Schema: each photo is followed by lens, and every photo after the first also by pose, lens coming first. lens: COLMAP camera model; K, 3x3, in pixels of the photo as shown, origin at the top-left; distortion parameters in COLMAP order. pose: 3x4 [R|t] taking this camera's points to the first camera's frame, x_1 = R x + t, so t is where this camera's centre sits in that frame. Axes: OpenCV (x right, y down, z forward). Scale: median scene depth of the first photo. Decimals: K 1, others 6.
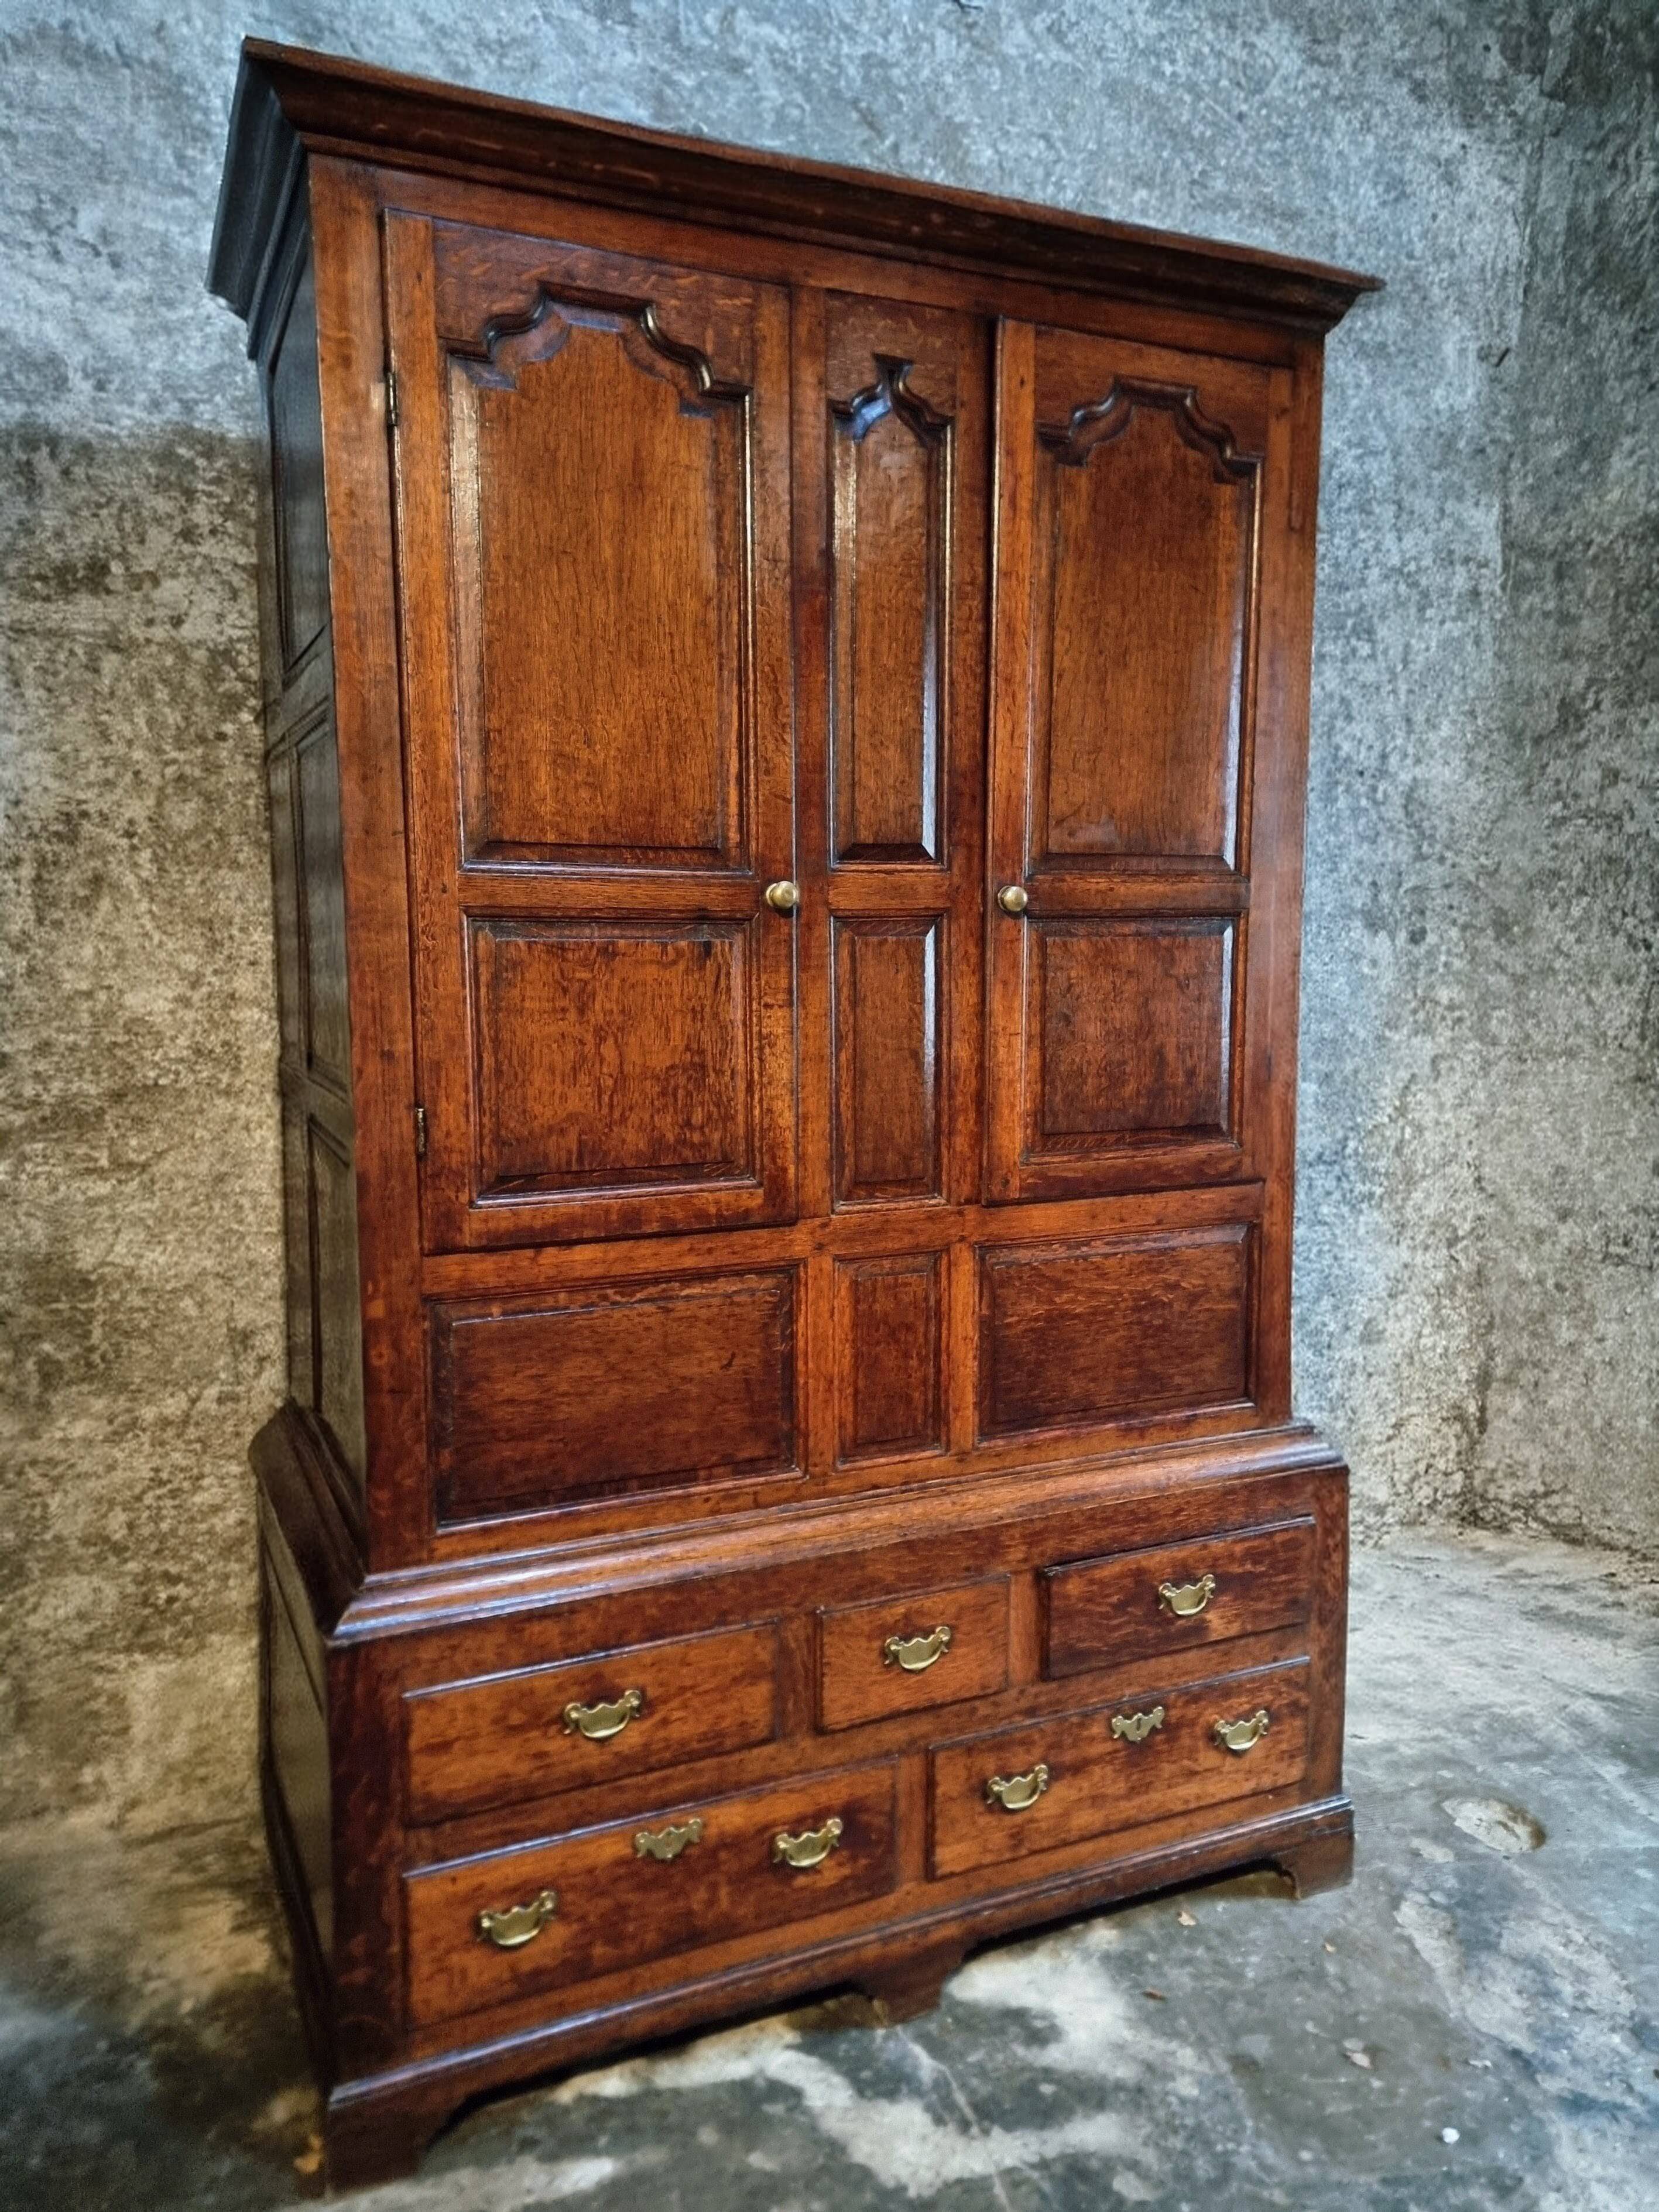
lens RADIAL K [[1564.7, 0, 804.2], [0, 1564.7, 1103.3], [0, 0, 1]] dist [0.064652, -0.056977]
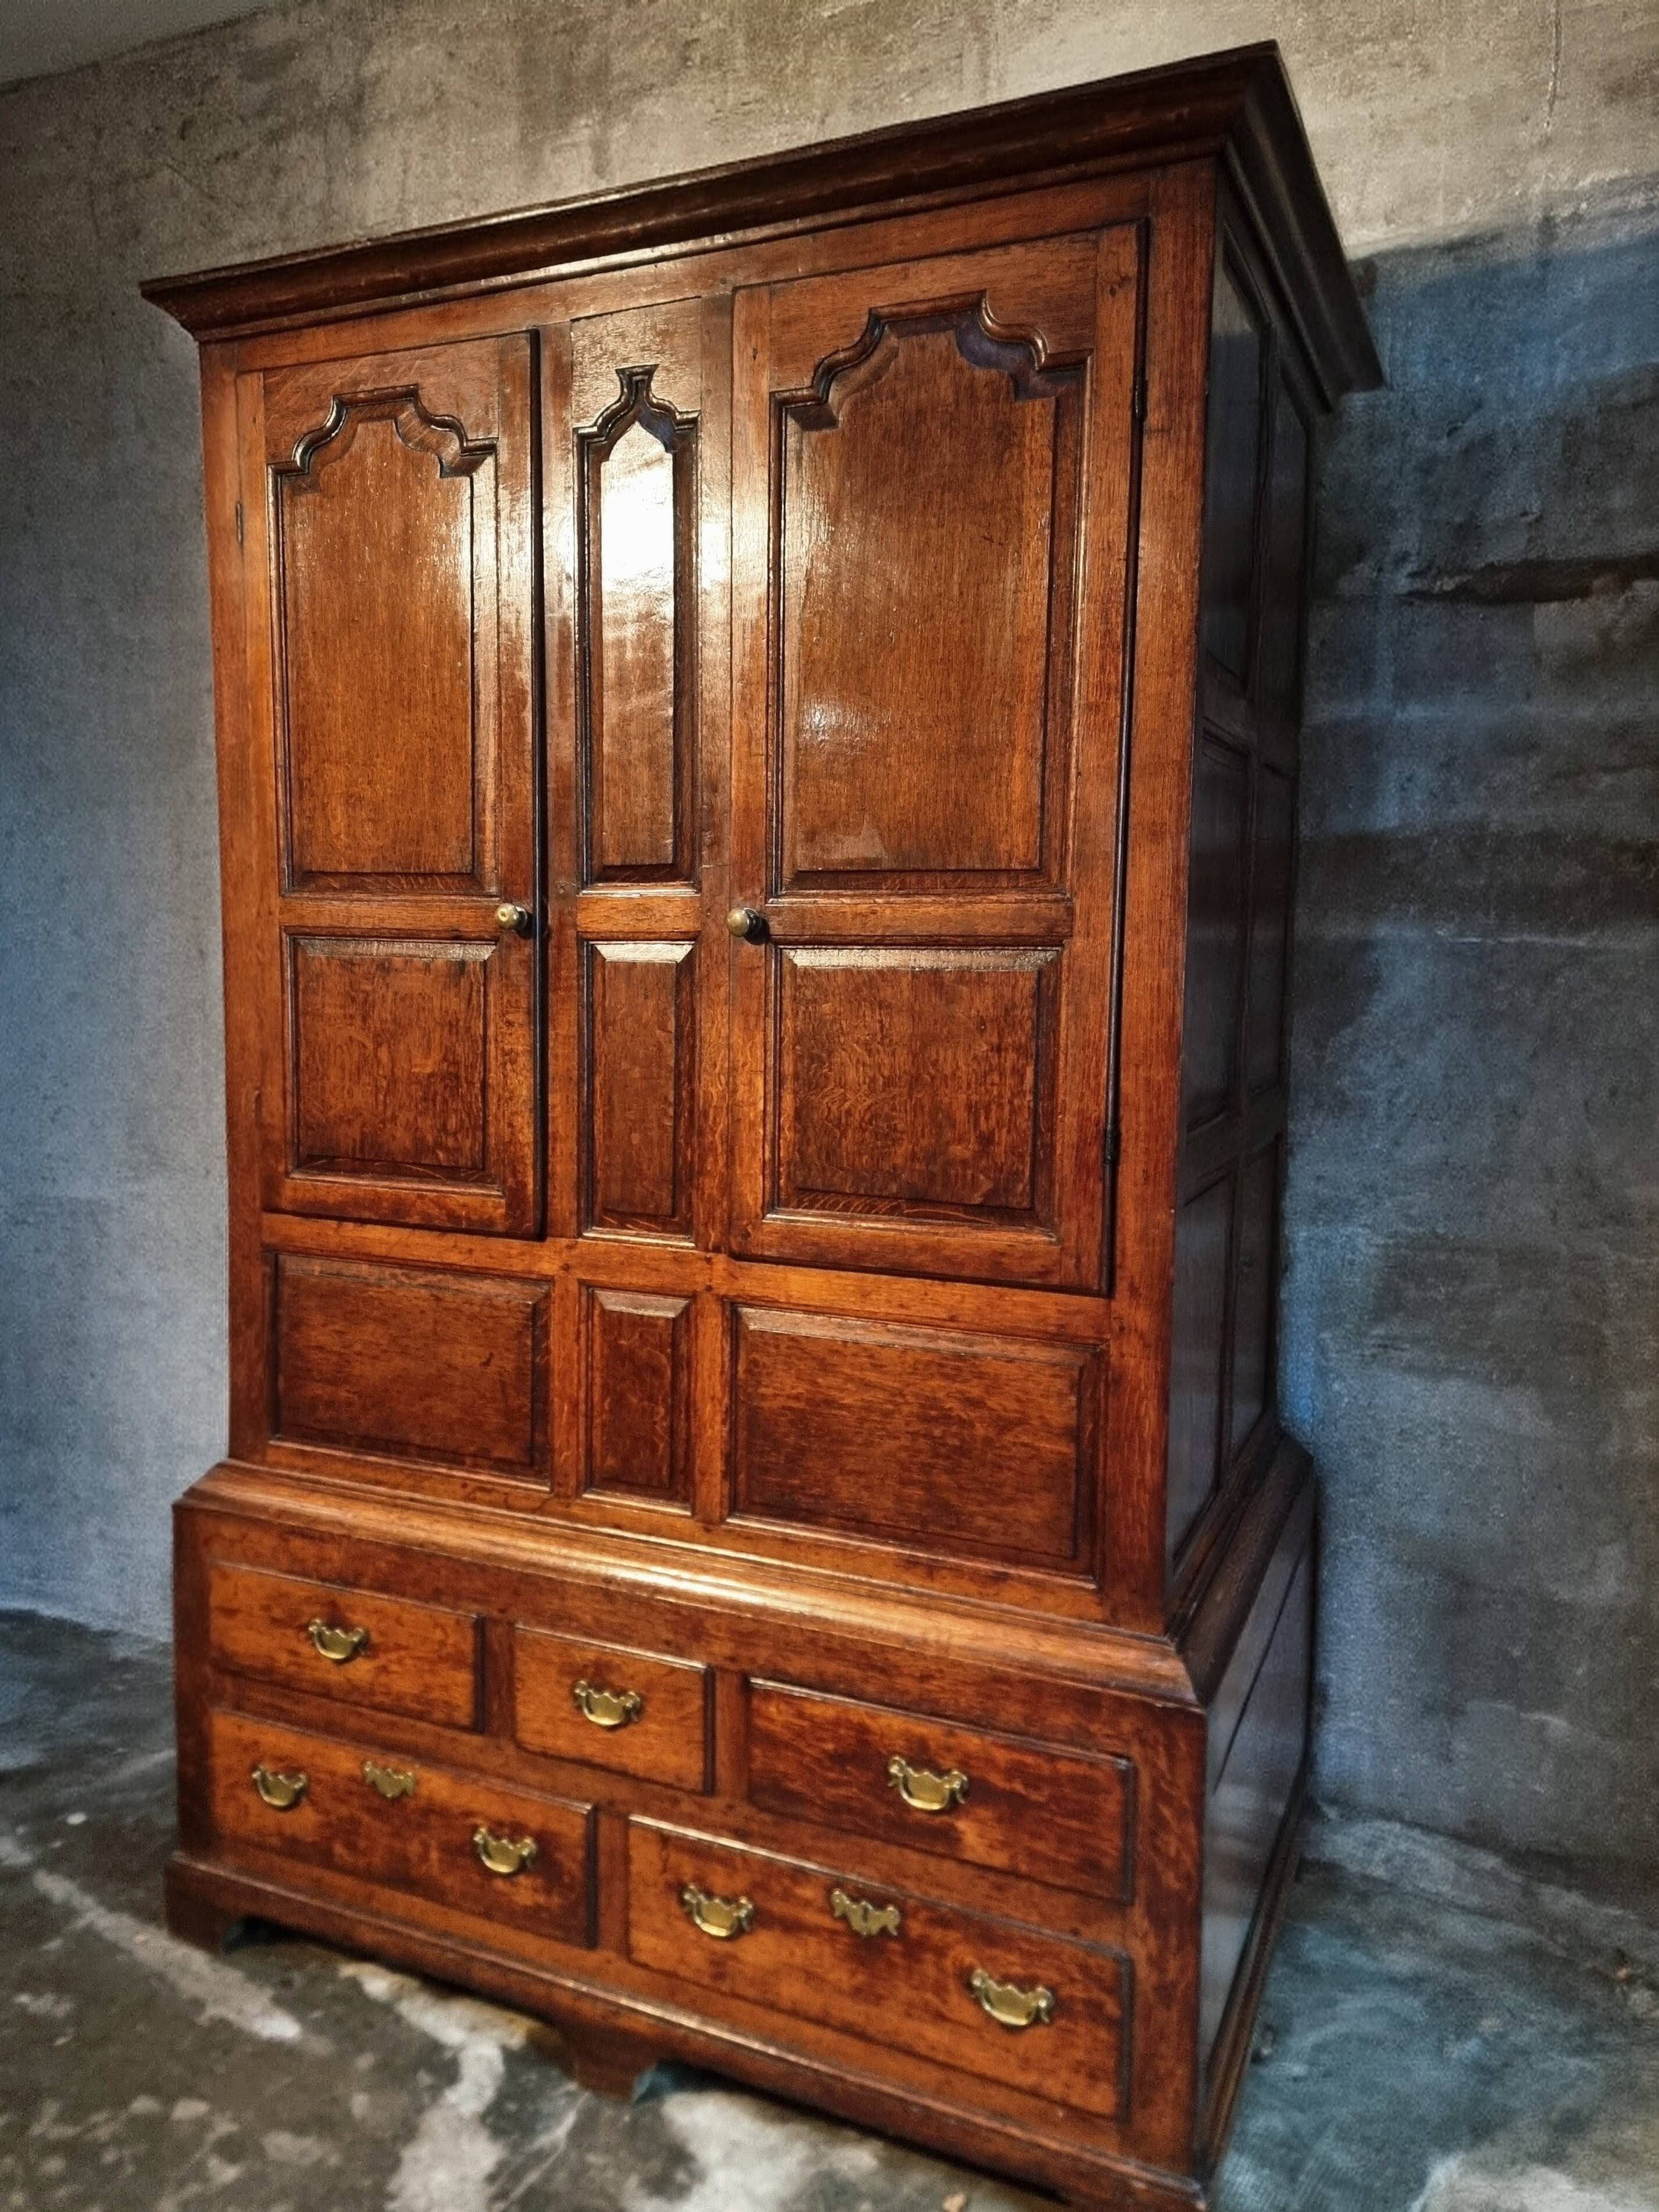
lens RADIAL K [[1576.5, 0, 827.2], [0, 1576.5, 1090.7], [0, 0, 1]] dist [0.069413, -0.057257]
pose [[0.670537, 0.080435, -0.737502, 0.860309], [-0.098341, 0.994969, 0.019103, -0.056737], [0.735329, 0.059717, 0.675074, 0.432654]]
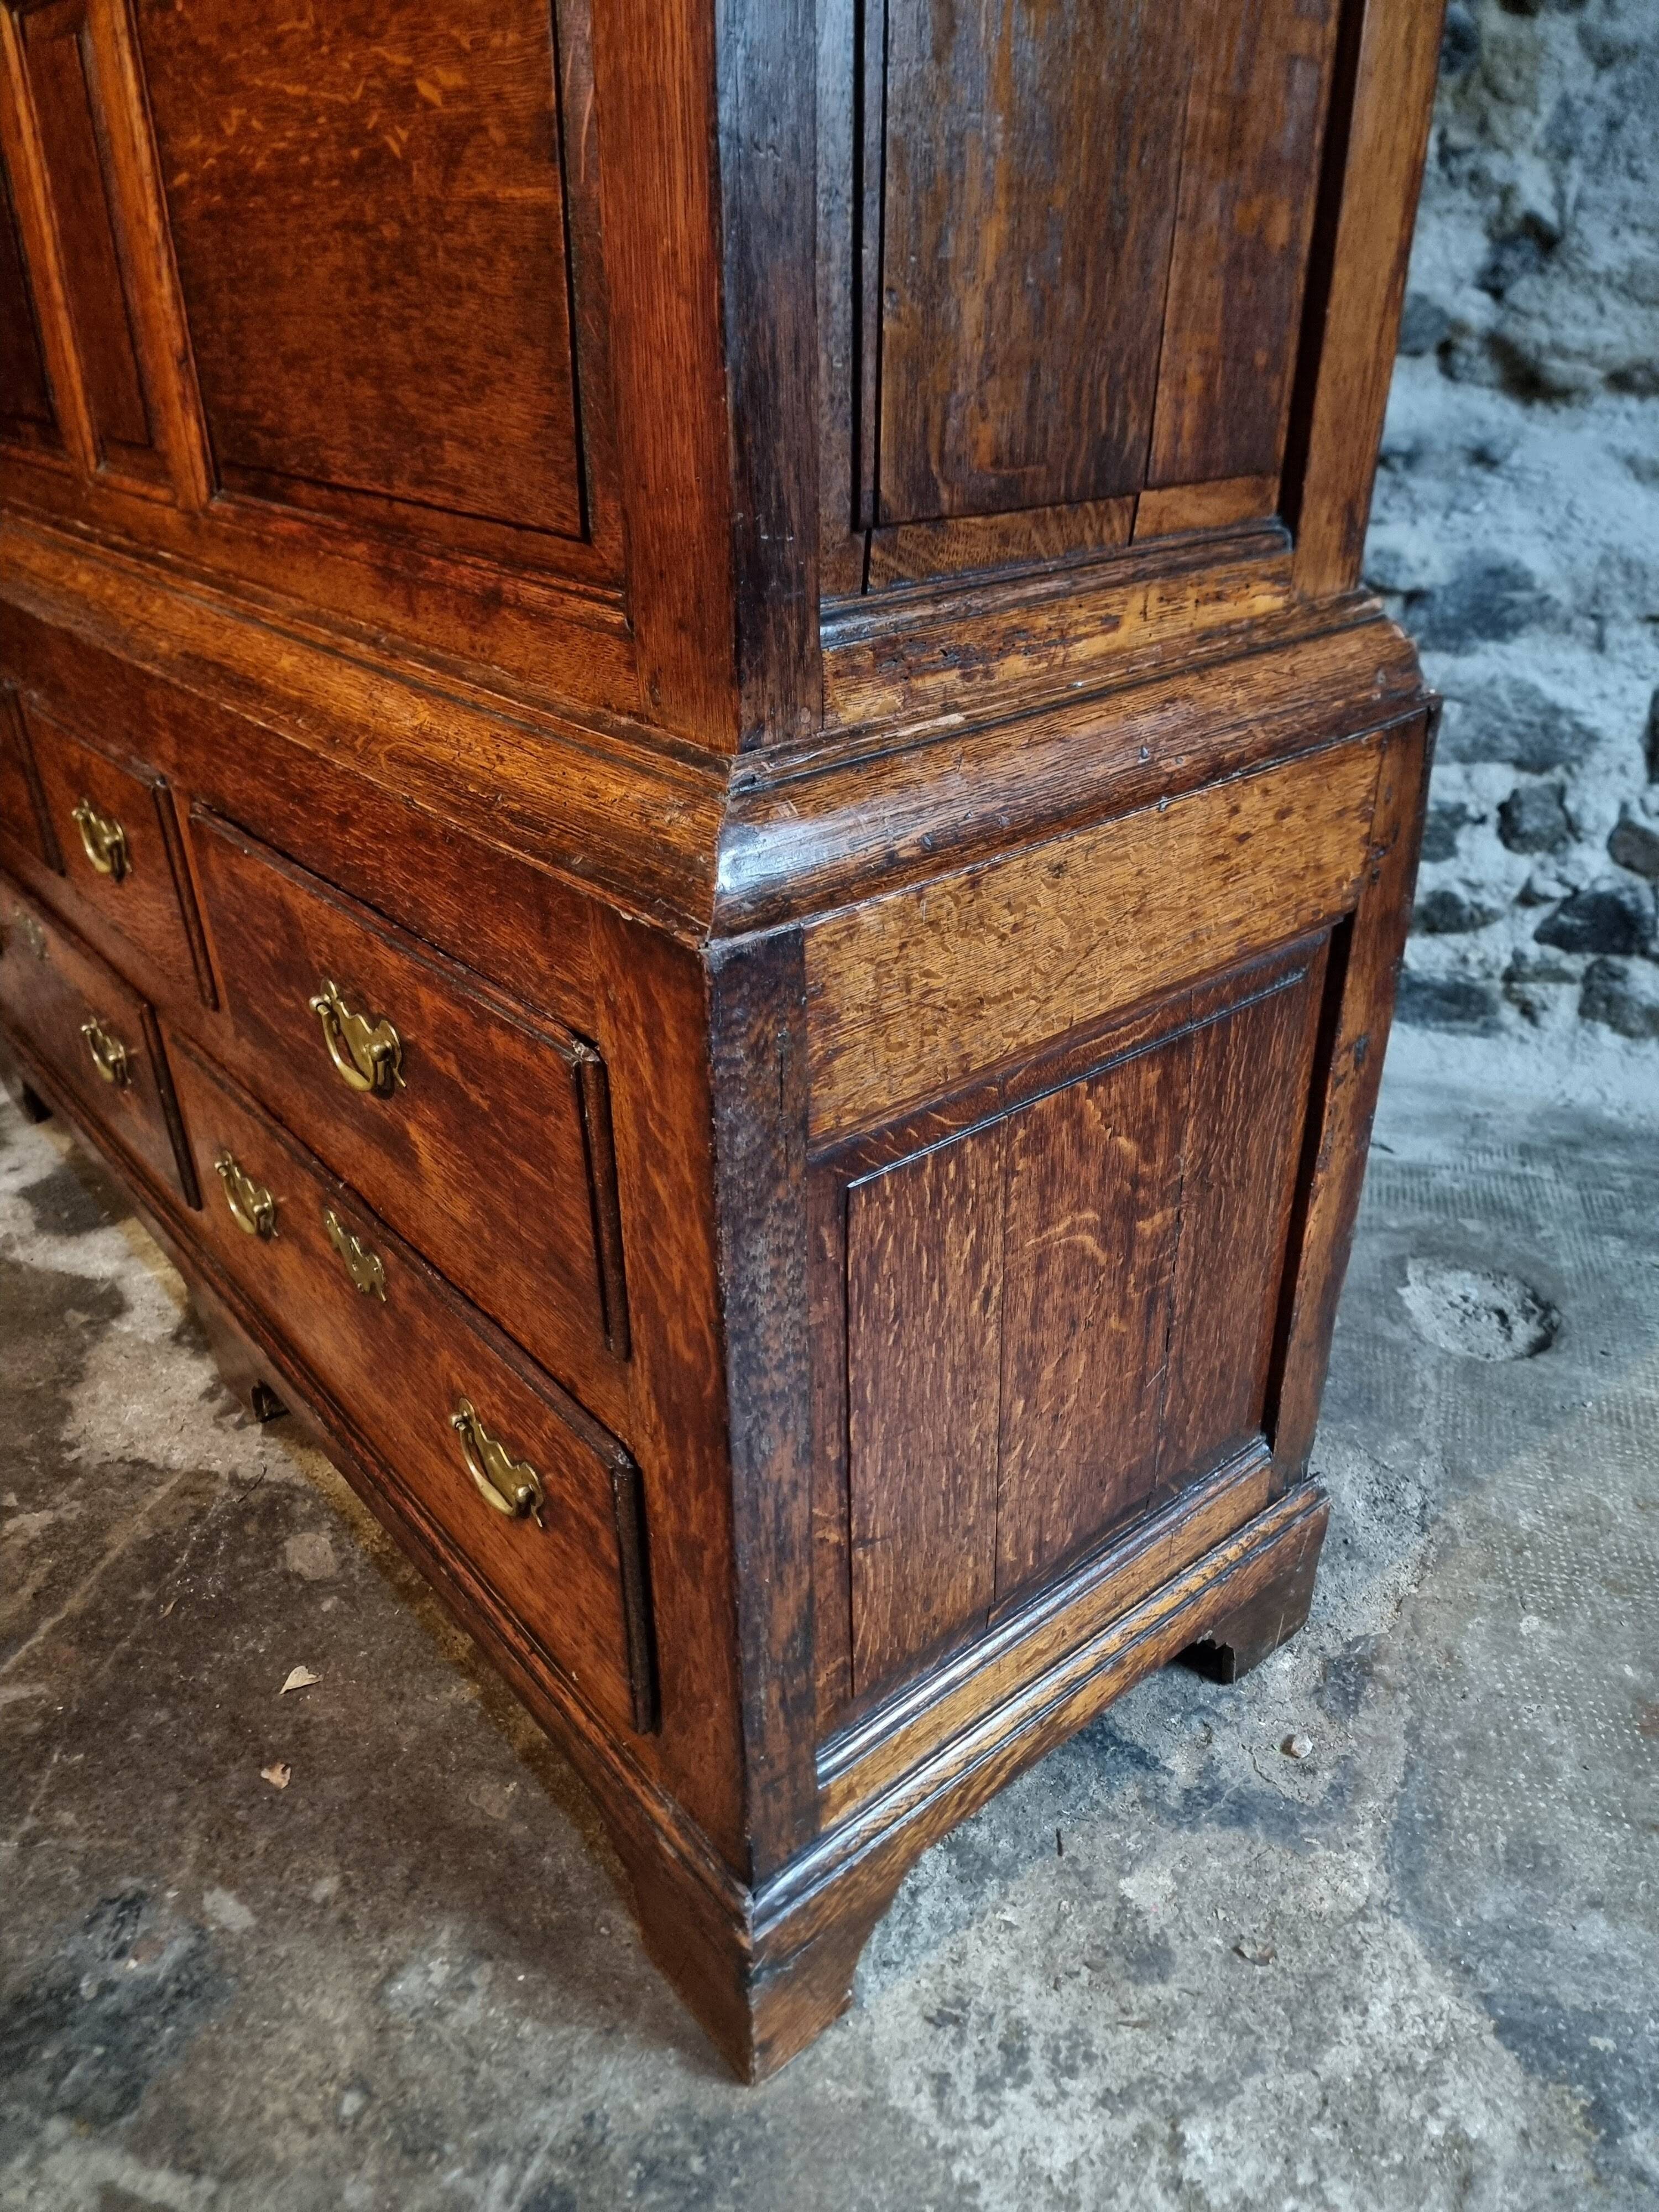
lens RADIAL K [[1559.7, 0, 810.1], [0, 1559.7, 1099.4], [0, 0, 1]] dist [0.062301, -0.059206]
pose [[0.261451, 0.452388, -0.852636, 0.658171], [-0.099602, 0.891292, 0.442356, 0.162460], [0.960064, -0.030730, 0.278088, 1.101694]]
